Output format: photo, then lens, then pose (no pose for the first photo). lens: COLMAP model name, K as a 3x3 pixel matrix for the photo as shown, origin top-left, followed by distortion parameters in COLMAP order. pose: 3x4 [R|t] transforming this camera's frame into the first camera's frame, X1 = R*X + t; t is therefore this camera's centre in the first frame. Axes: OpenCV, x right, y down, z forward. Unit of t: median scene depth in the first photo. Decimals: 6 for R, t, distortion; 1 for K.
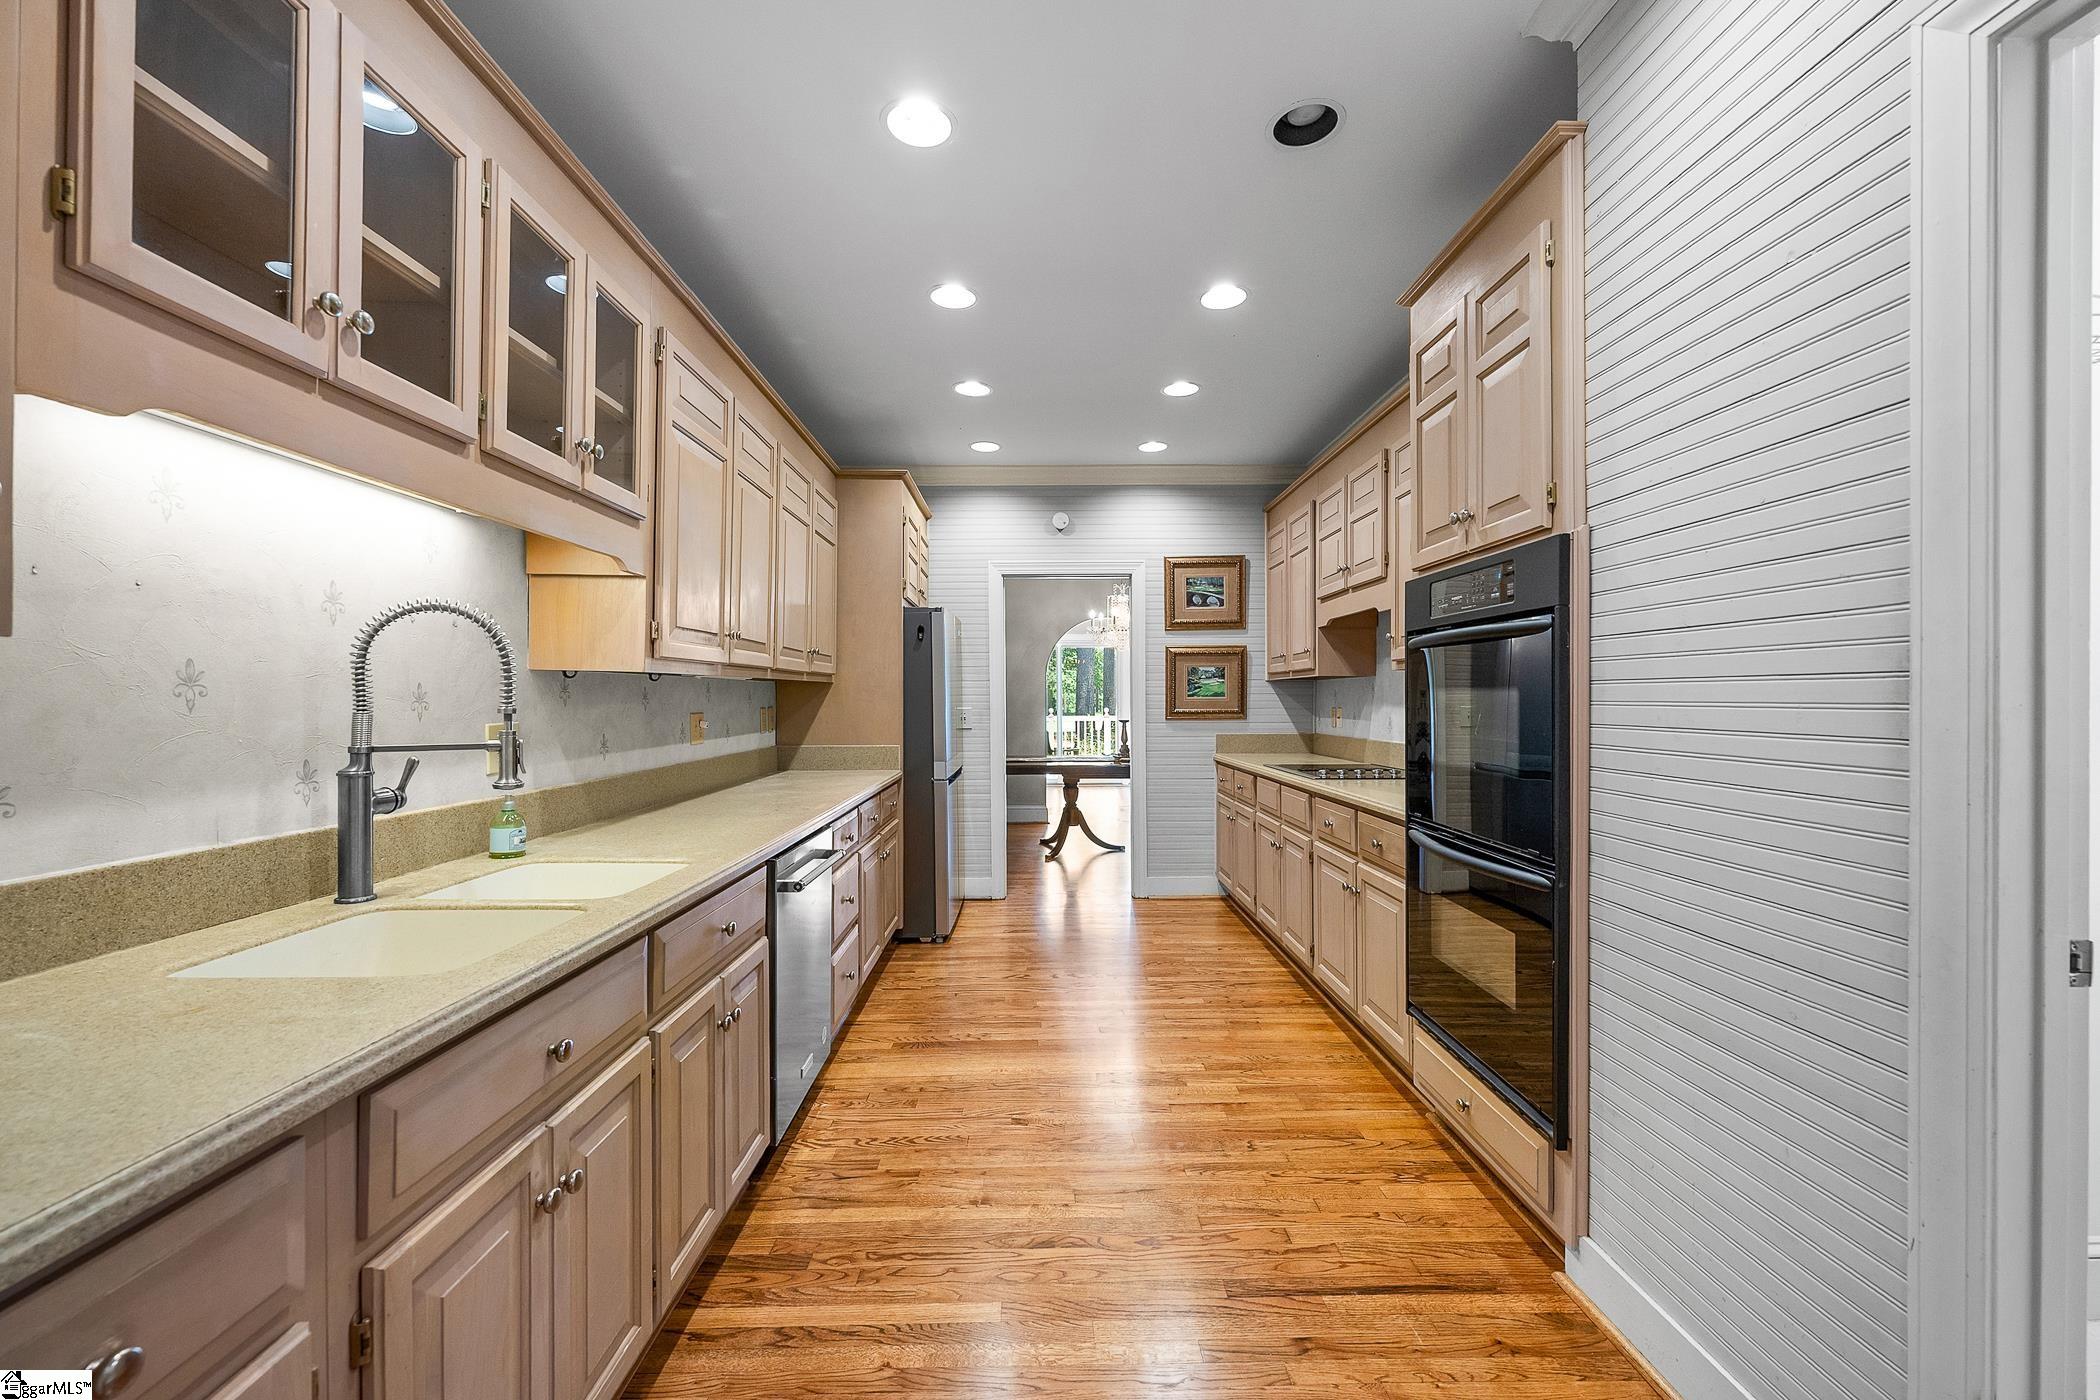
lens RADIAL K [[832.2, 0, 1049.7], [0, 832.2, 699.7], [0, 0, 1]] dist [-0.000759, -0.000252]
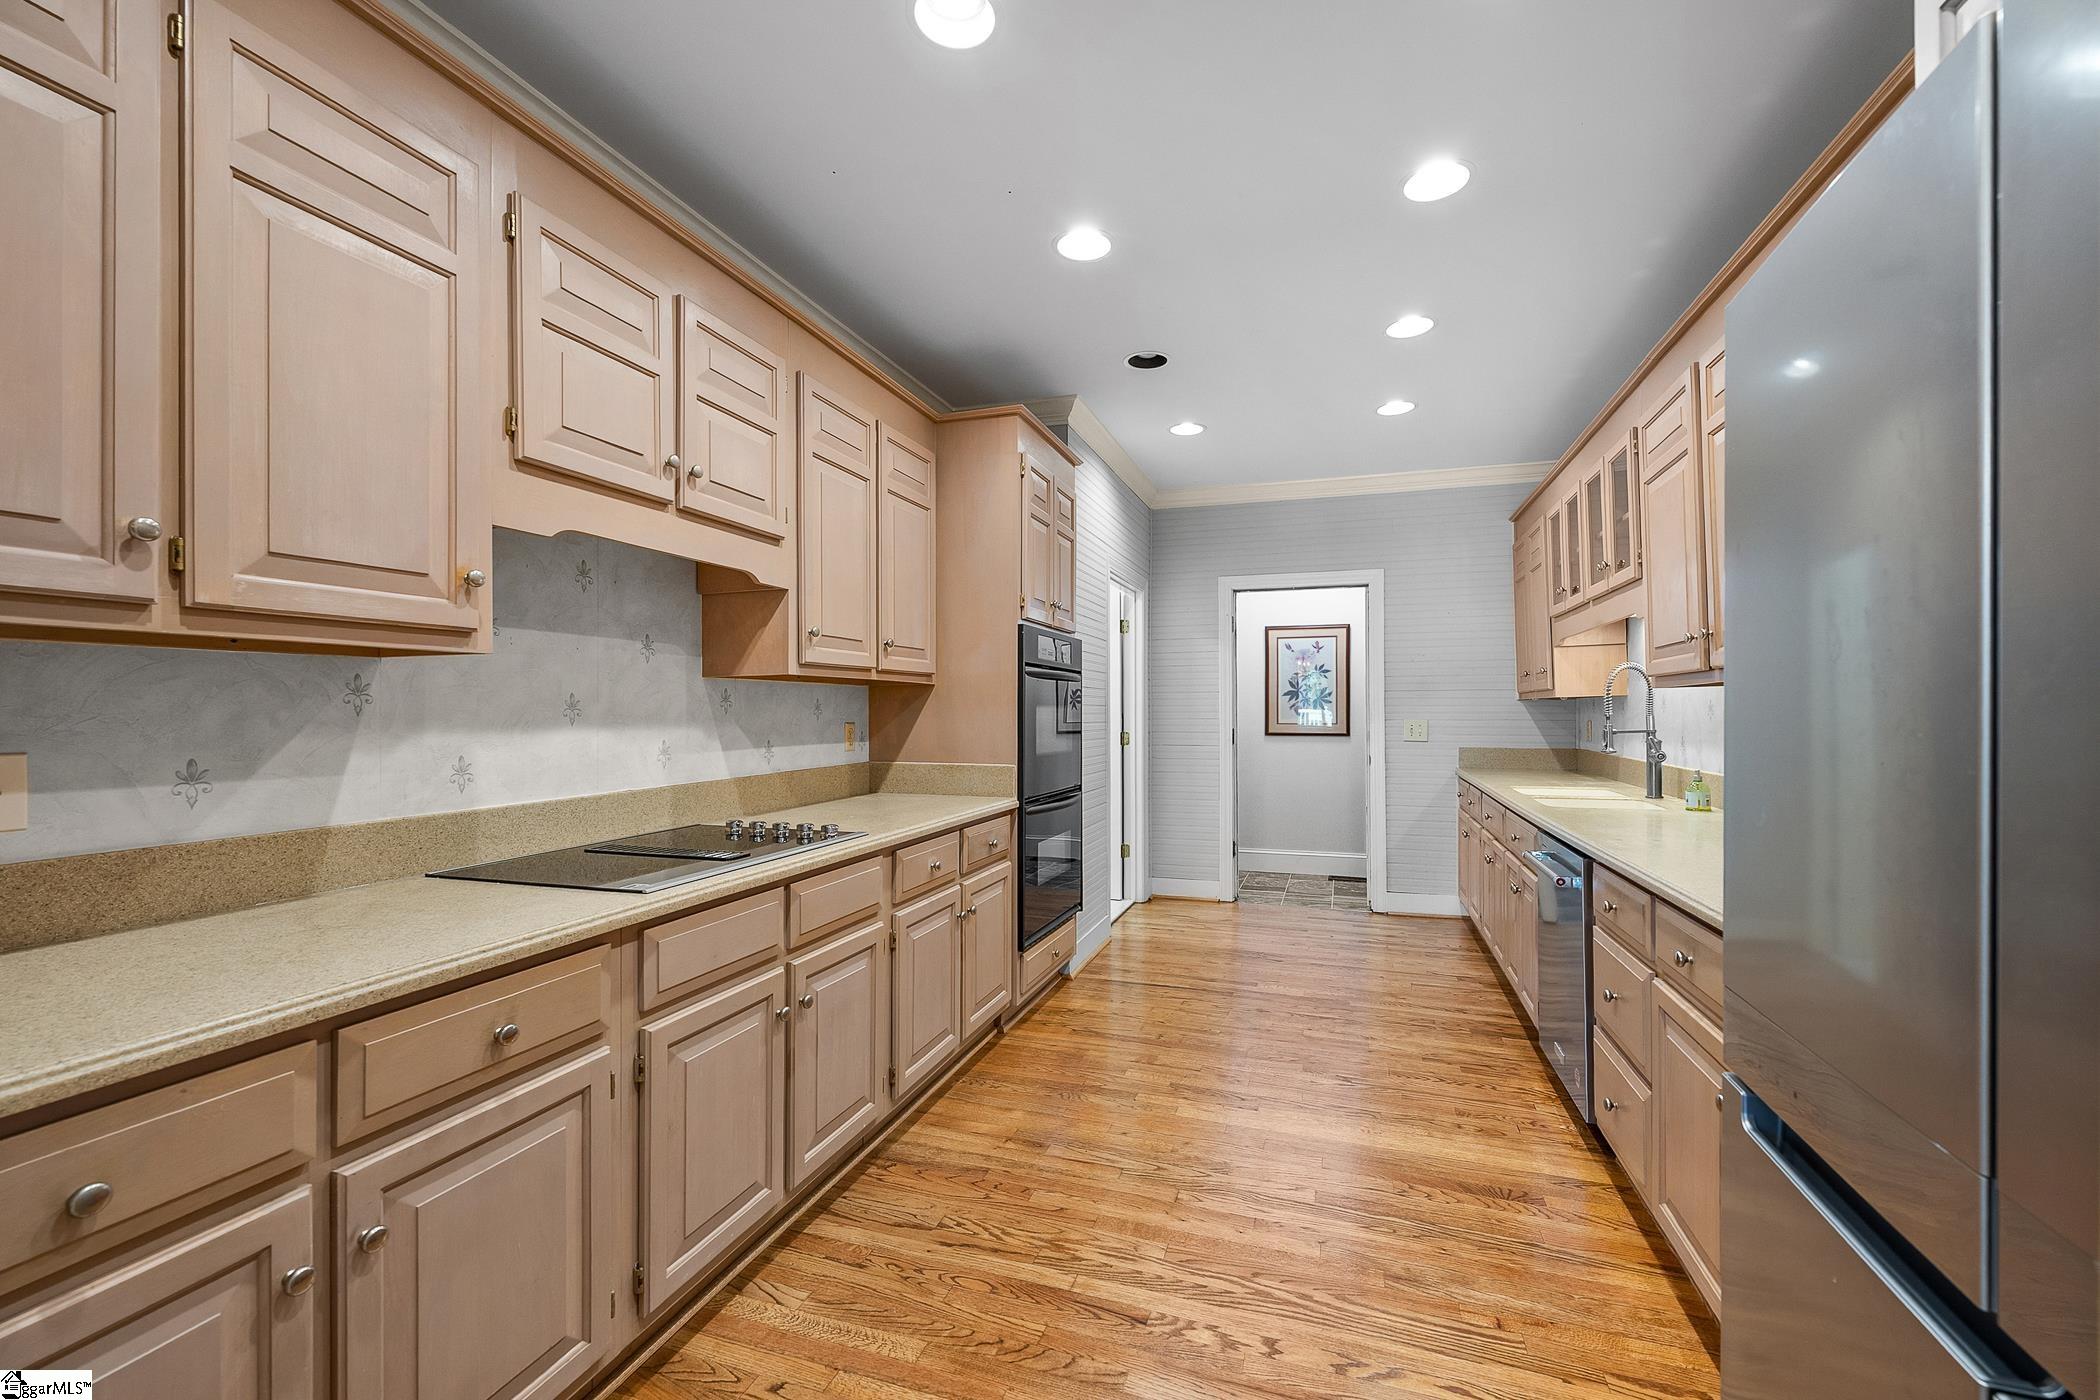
lens RADIAL K [[832.2, 0, 1047.8], [0, 832.2, 699.2], [0, 0, 1]] dist [-0.000759, -0.000252]
pose [[-0.937226, 0.013787, 0.348450, -0.053035], [0.009220, 0.999849, -0.014761, 0.009056], [-0.348601, -0.010622, -0.937211, 1.929577]]
